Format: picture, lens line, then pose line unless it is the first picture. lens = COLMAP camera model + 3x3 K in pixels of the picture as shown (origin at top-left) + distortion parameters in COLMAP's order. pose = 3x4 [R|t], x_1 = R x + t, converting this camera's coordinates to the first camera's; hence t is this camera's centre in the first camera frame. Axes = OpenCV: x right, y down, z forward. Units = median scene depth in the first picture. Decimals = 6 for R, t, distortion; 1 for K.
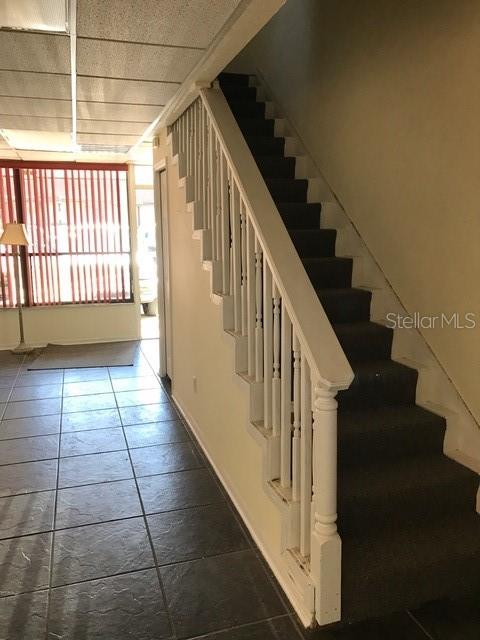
lens RADIAL K [[514.6, 0, 244.8], [0, 514.6, 317.3], [0, 0, 1]] dist [0.016474, -0.018931]
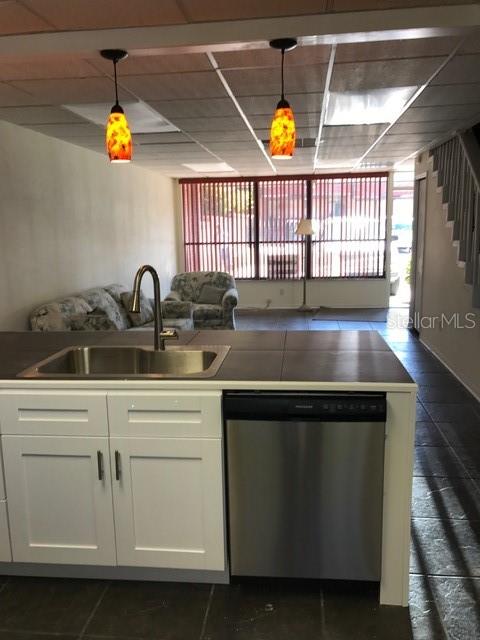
lens RADIAL K [[514.6, 0, 253.7], [0, 514.6, 318.2], [0, 0, 1]] dist [0.016474, -0.018931]
pose [[0.915928, 0.057527, -0.397198, 0.000496], [-0.051480, 0.998339, 0.025879, 0.057441], [0.398027, -0.003256, 0.917368, -0.338268]]
